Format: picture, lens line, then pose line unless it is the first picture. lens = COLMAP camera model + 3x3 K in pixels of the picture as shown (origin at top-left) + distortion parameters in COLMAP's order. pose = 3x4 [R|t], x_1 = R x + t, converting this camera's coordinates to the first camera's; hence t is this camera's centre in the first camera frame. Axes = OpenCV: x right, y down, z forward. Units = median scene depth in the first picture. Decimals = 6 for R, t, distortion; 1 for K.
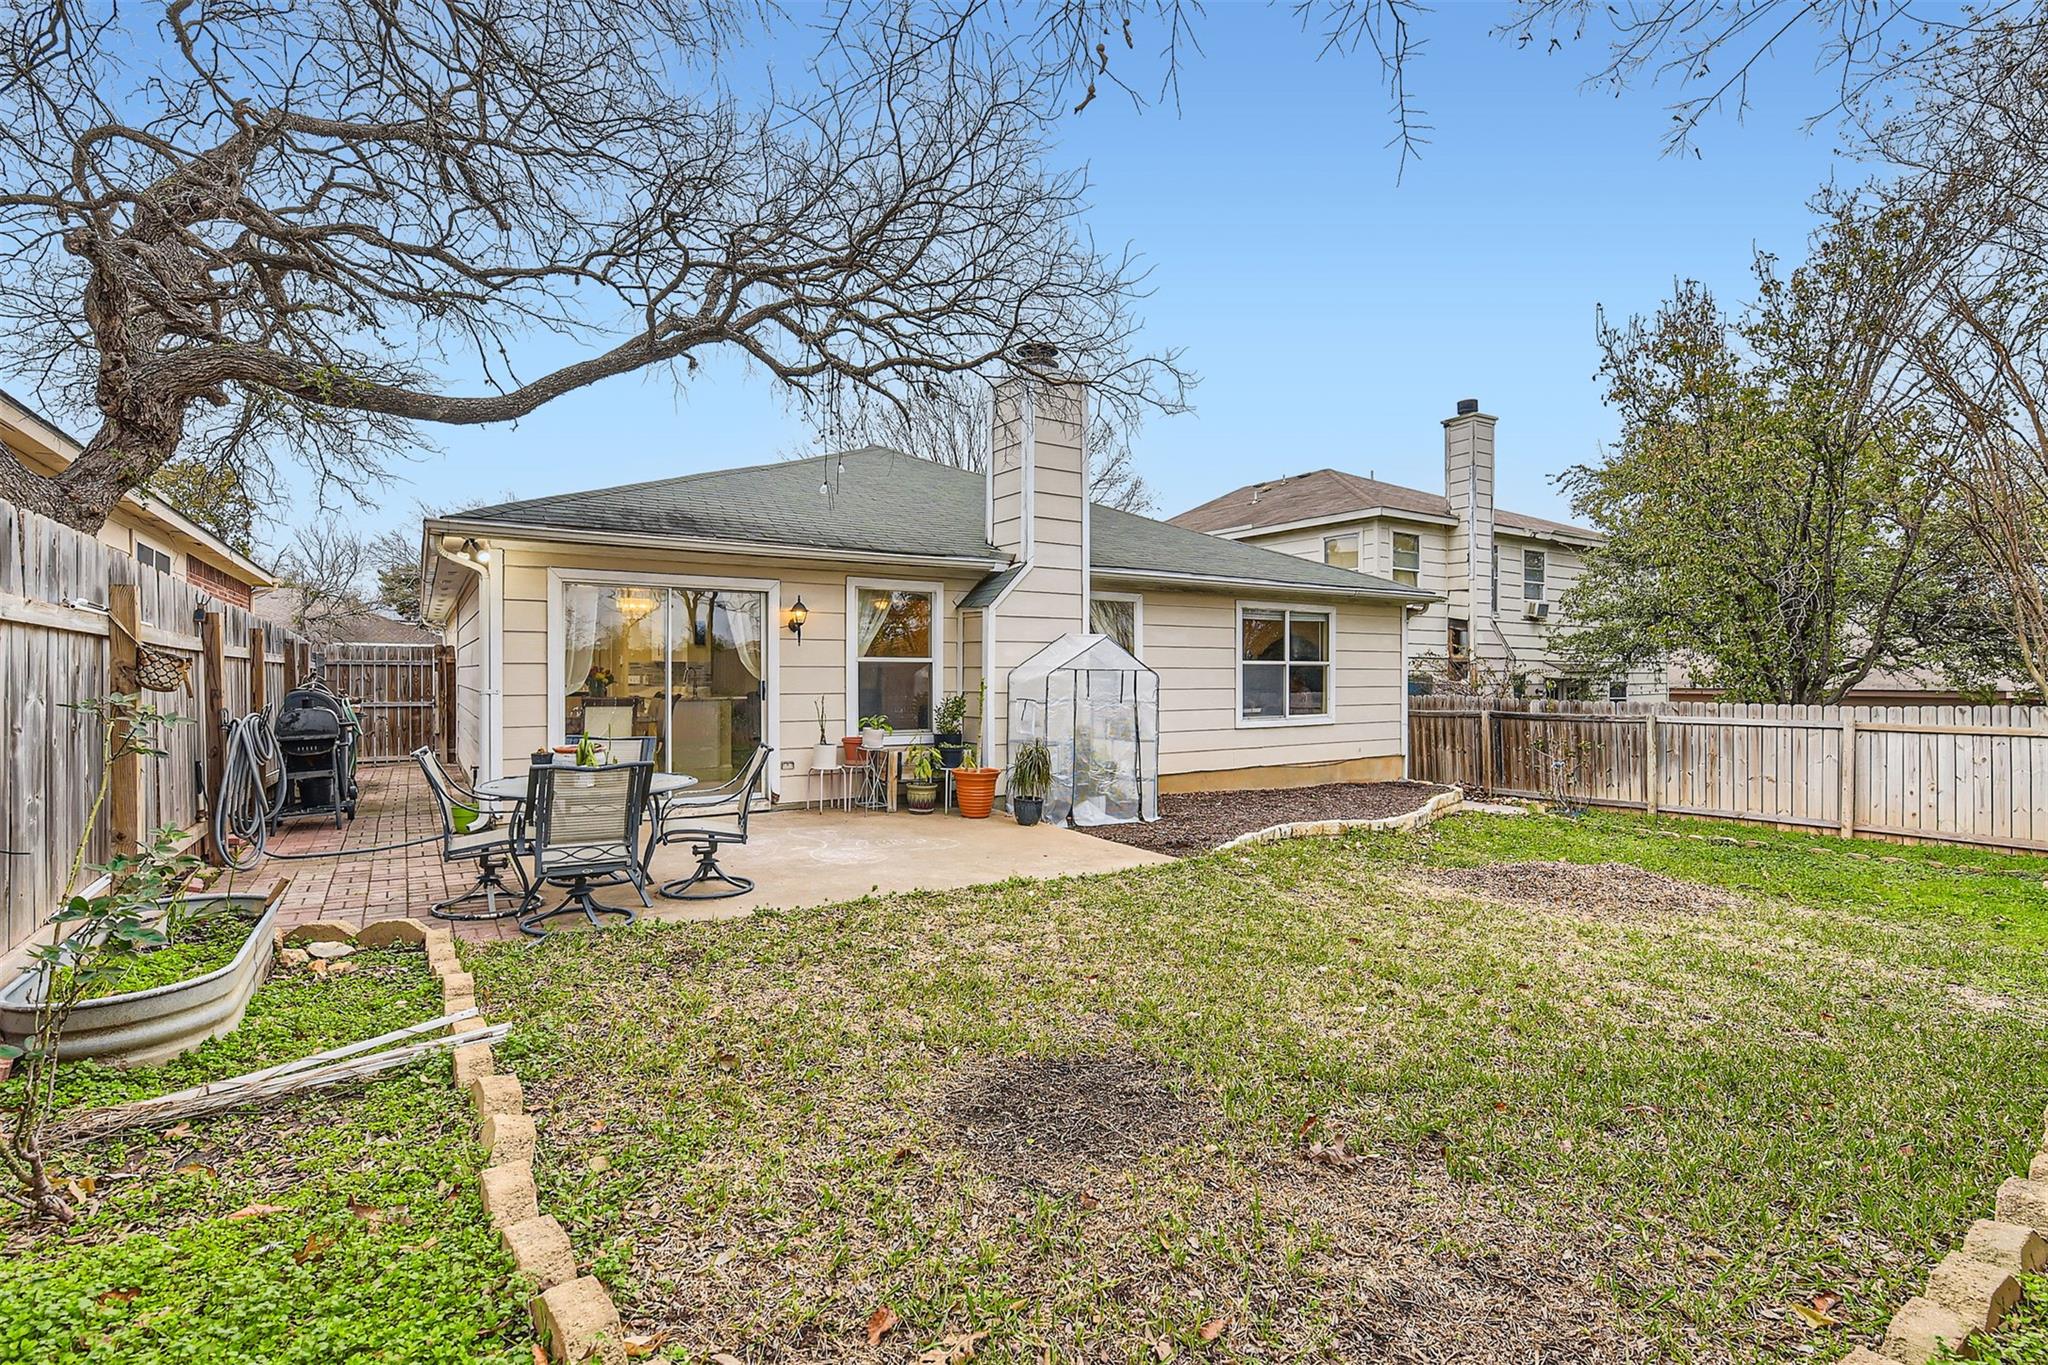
lens RADIAL K [[960.6, 0, 1030.3], [0, 960.6, 676.6], [0, 0, 1]] dist [0.004671, 0.000691]
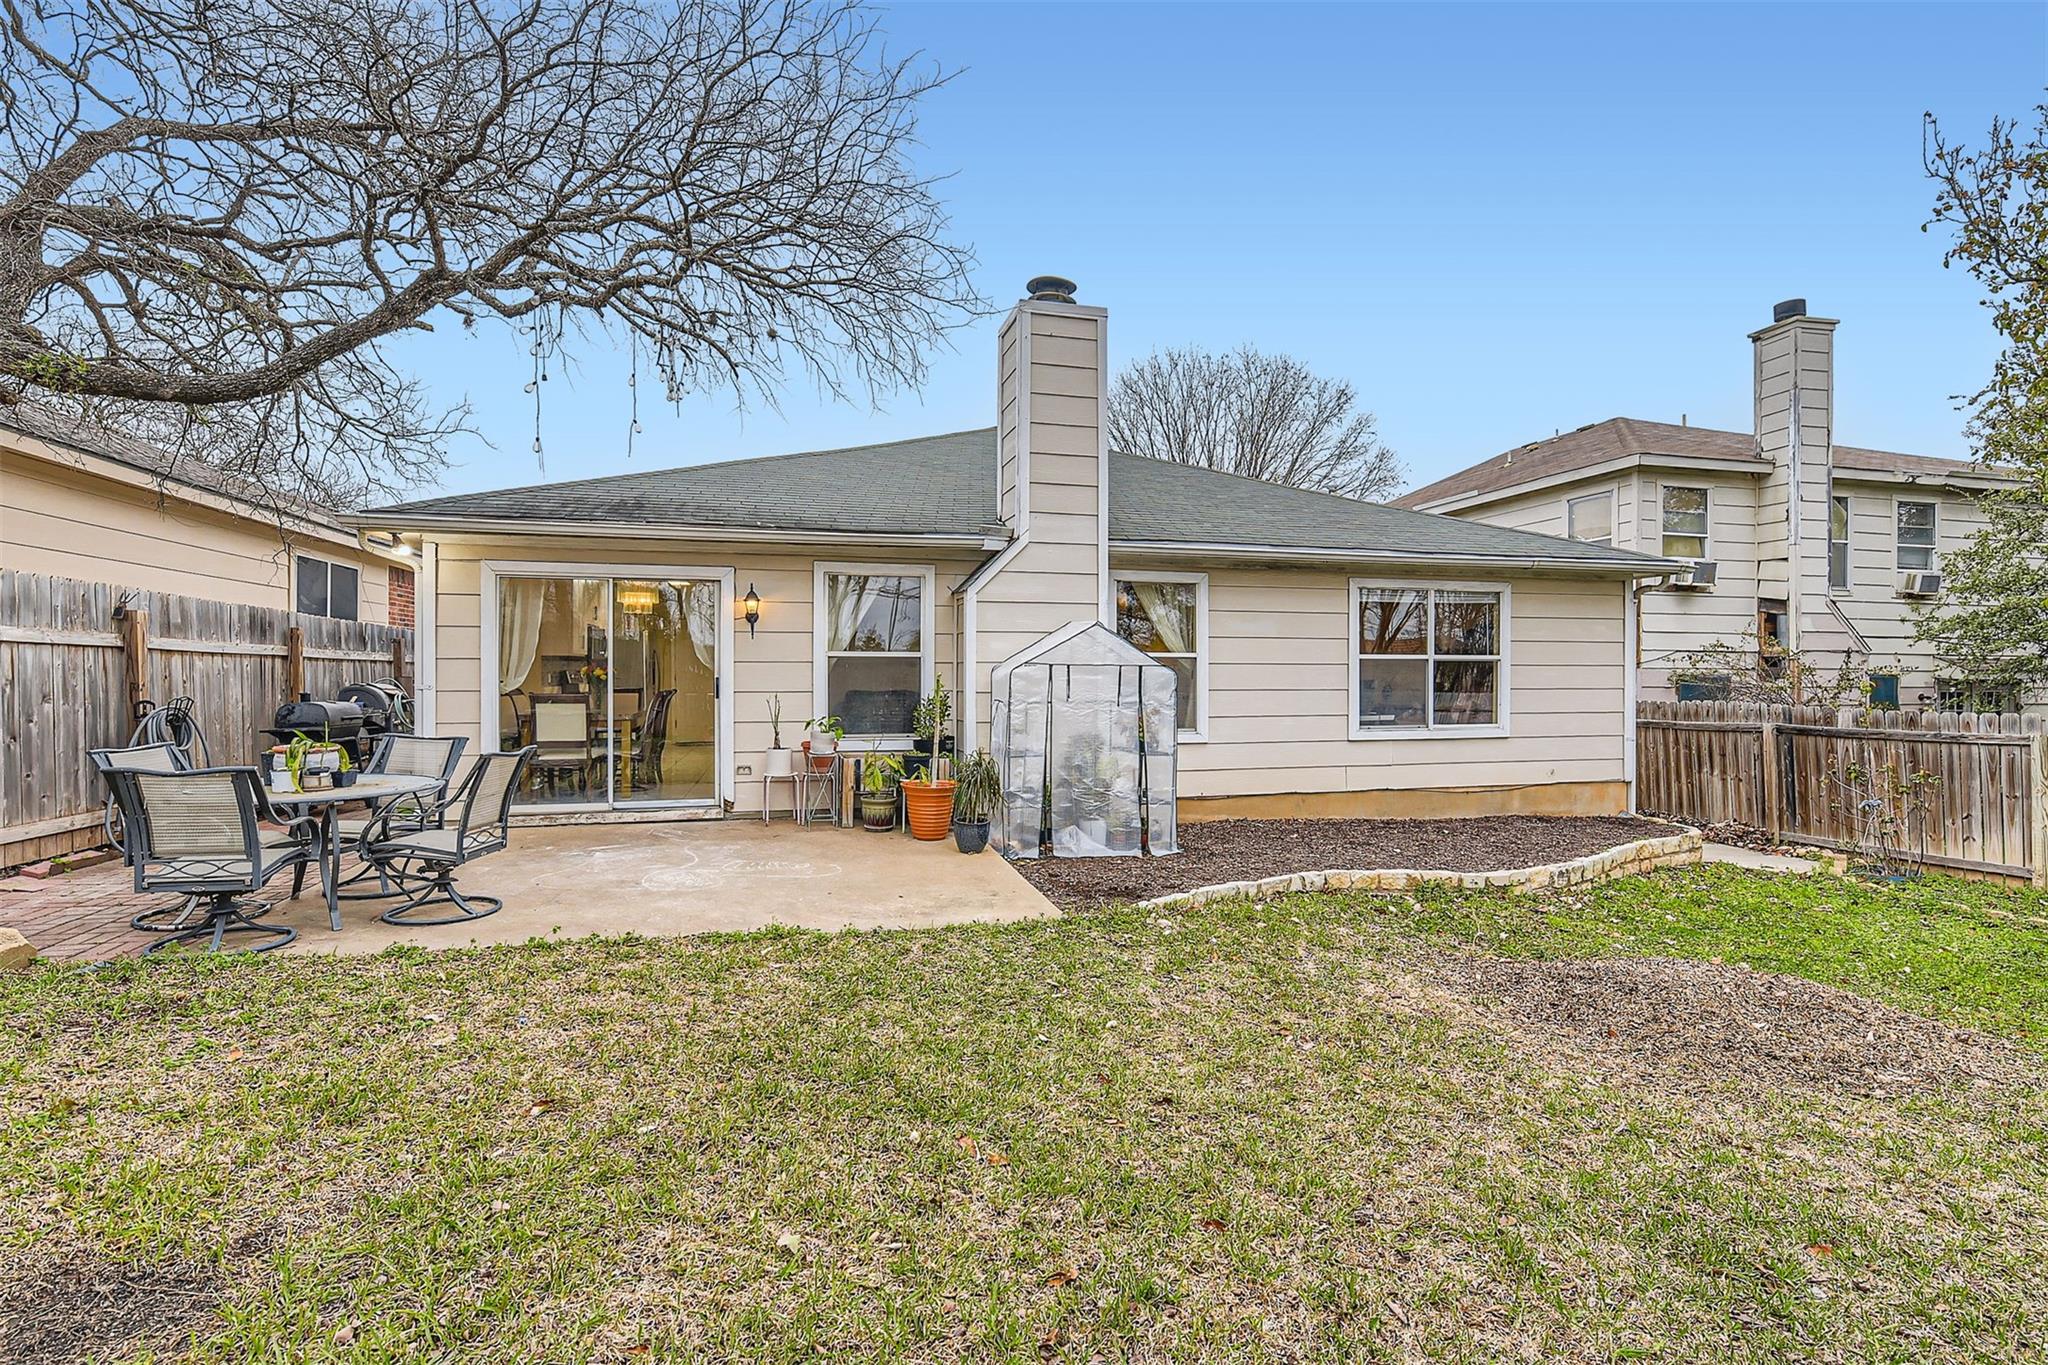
lens RADIAL K [[960.6, 0, 1034.2], [0, 960.6, 676.6], [0, 0, 1]] dist [0.004671, 0.000691]
pose [[0.944779, 0.001444, -0.327706, 0.227962], [-0.001812, 0.999998, -0.000817, 0.002760], [0.327704, 0.001366, 0.944779, 0.170160]]
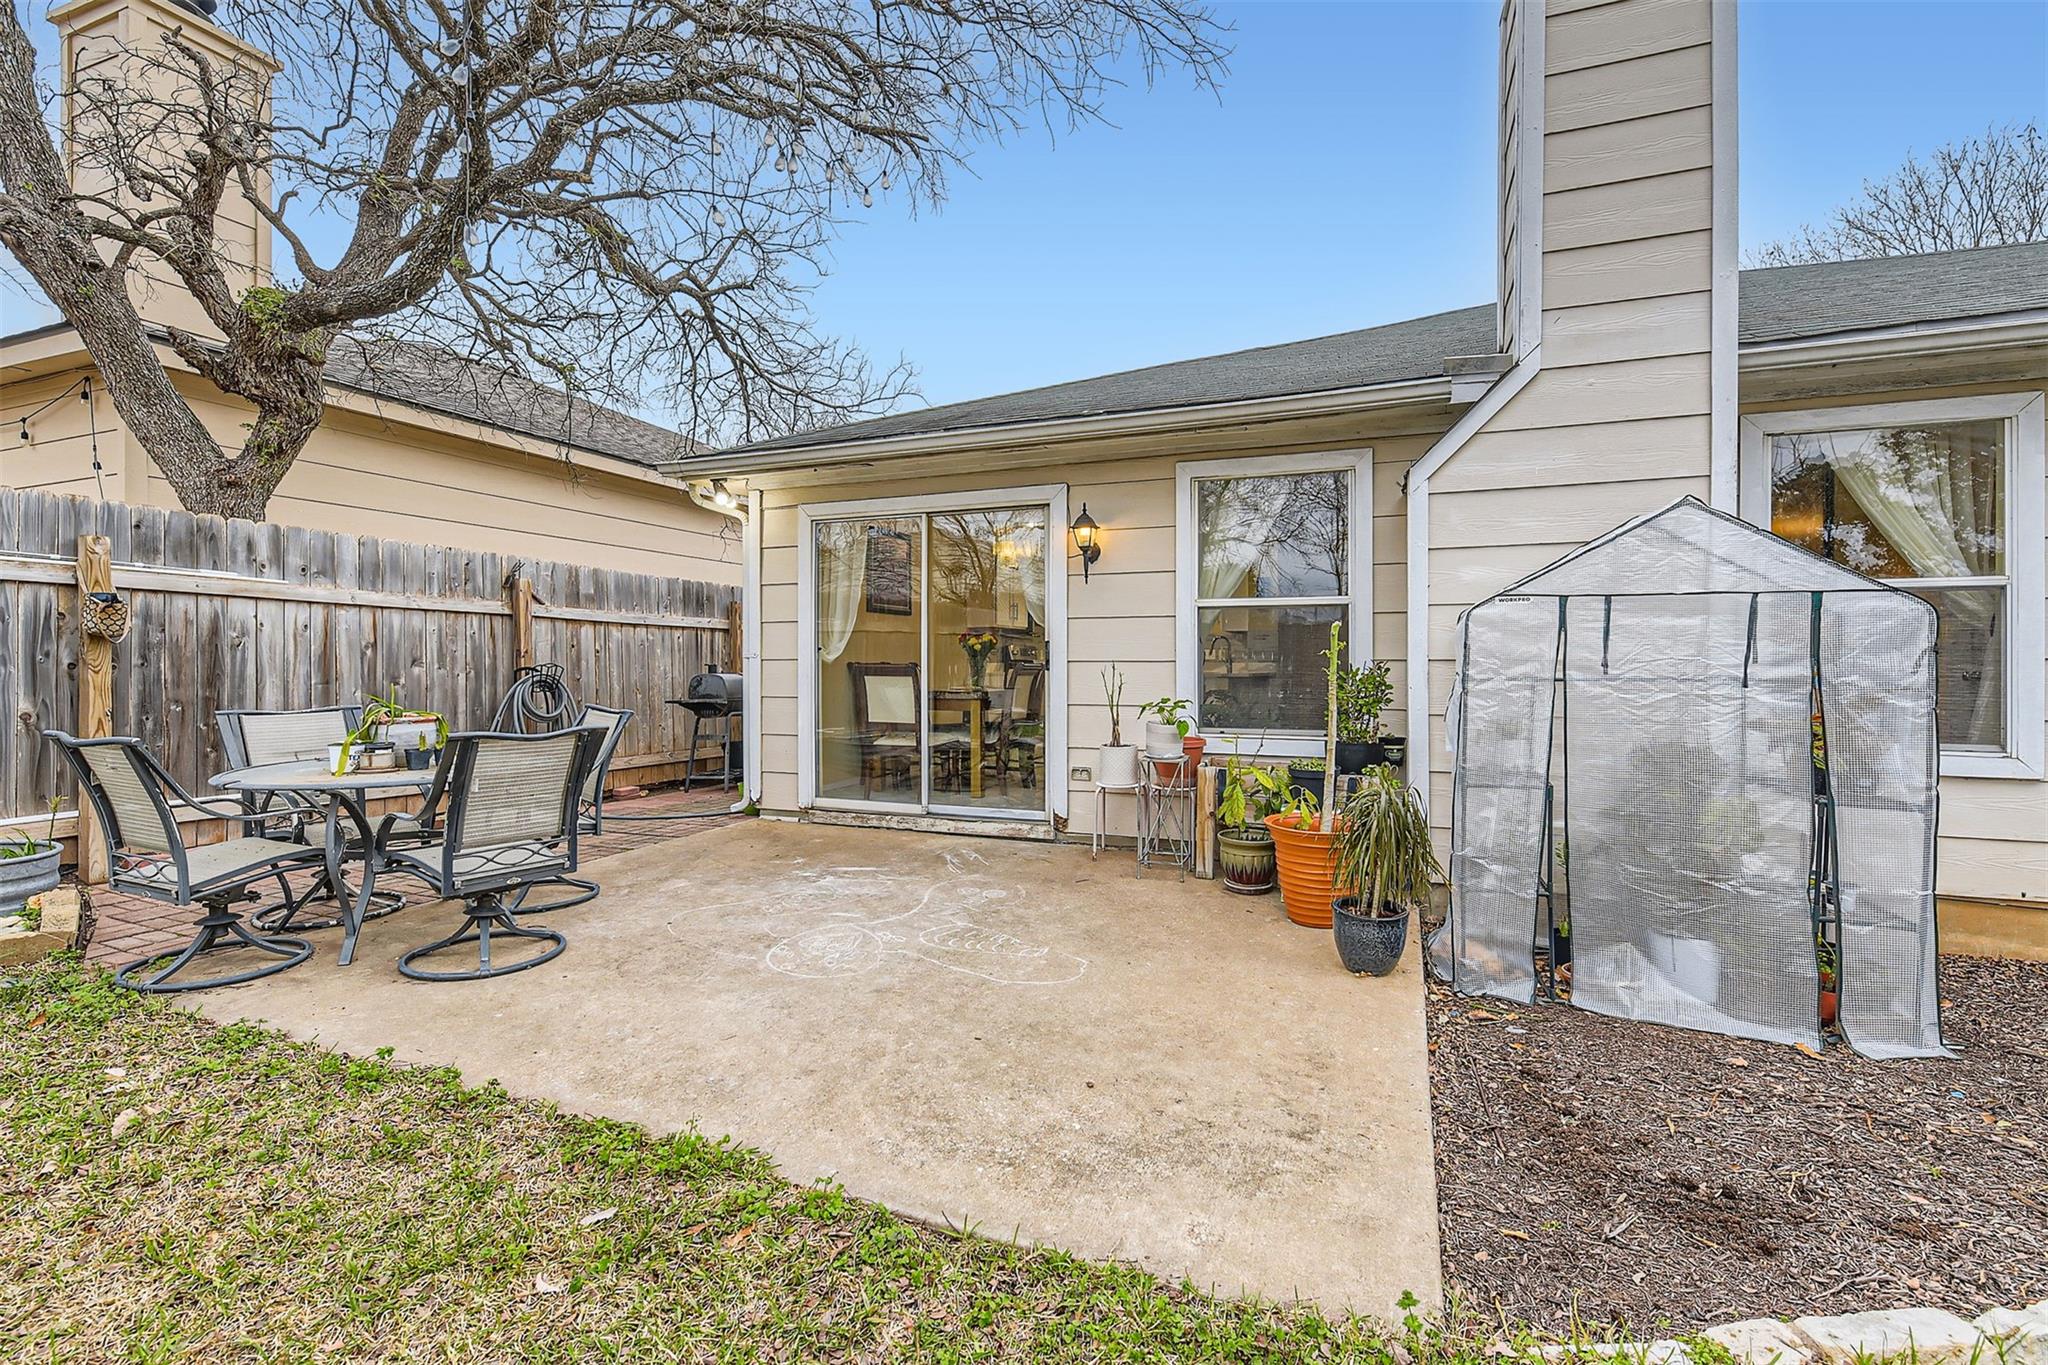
lens RADIAL K [[960.6, 0, 1005.2], [0, 960.6, 667.6], [0, 0, 1]] dist [0.004671, 0.000691]
pose [[0.568451, 0.002521, -0.822713, 0.180372], [-0.002732, 0.999996, 0.001176, 0.016029], [0.822713, 0.001579, 0.568455, 0.444813]]
